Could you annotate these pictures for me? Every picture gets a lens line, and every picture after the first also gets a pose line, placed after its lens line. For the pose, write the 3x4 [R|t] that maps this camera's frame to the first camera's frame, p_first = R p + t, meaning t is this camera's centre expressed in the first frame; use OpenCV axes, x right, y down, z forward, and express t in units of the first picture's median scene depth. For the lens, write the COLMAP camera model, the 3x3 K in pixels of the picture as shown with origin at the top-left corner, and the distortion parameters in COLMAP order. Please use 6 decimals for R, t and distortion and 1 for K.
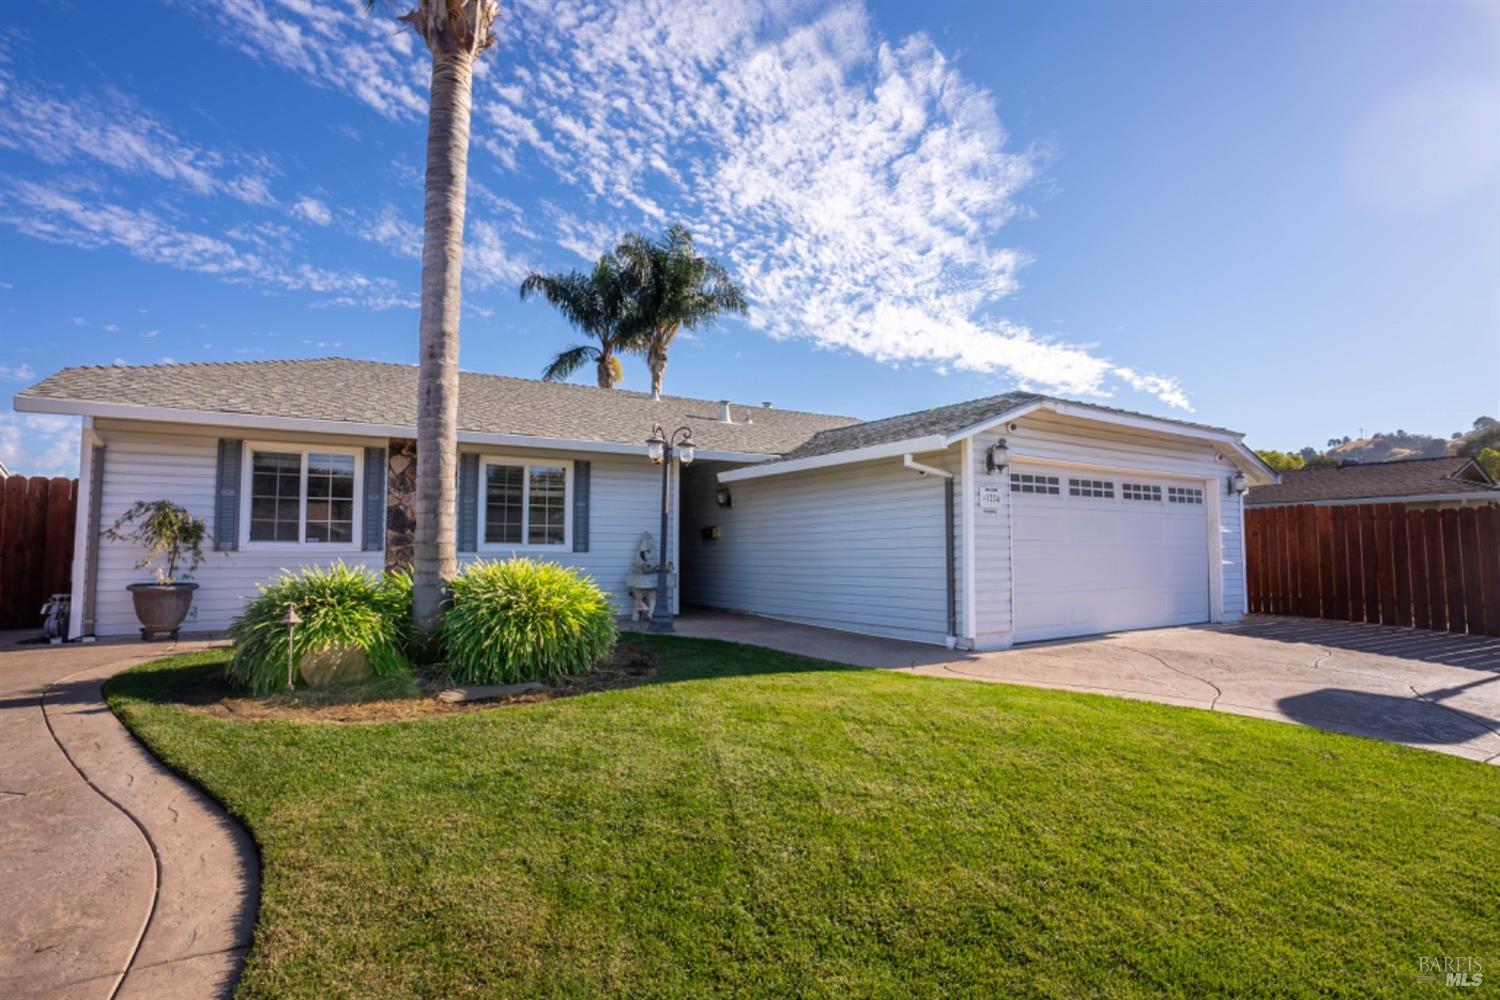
lens RADIAL K [[729.0, 0, 750.0], [0, 729.0, 500.0], [0, 0, 1]] dist [-0.049267, 0.000466]
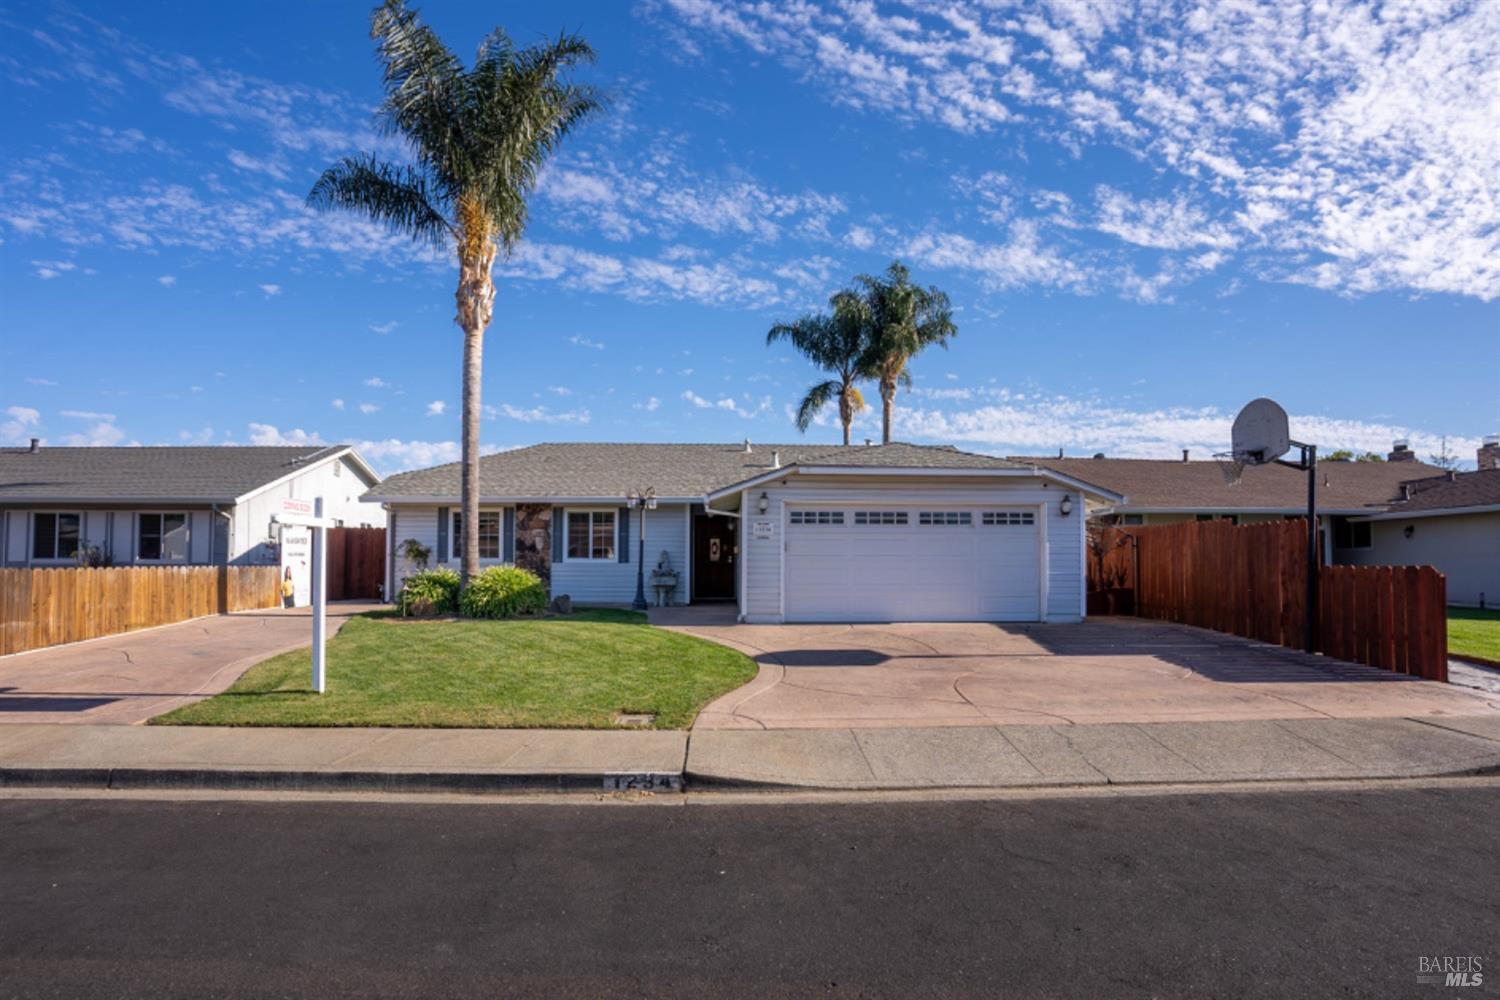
lens RADIAL K [[753.9, 0, 748.0], [0, 753.9, 553.1], [0, 0, 1]] dist [-0.098554, 0.000092]
pose [[0.881703, -0.006147, -0.471764, 0.799864], [0.031791, 0.998417, 0.046407, -0.020363], [0.470732, -0.055914, 0.880503, -0.358458]]
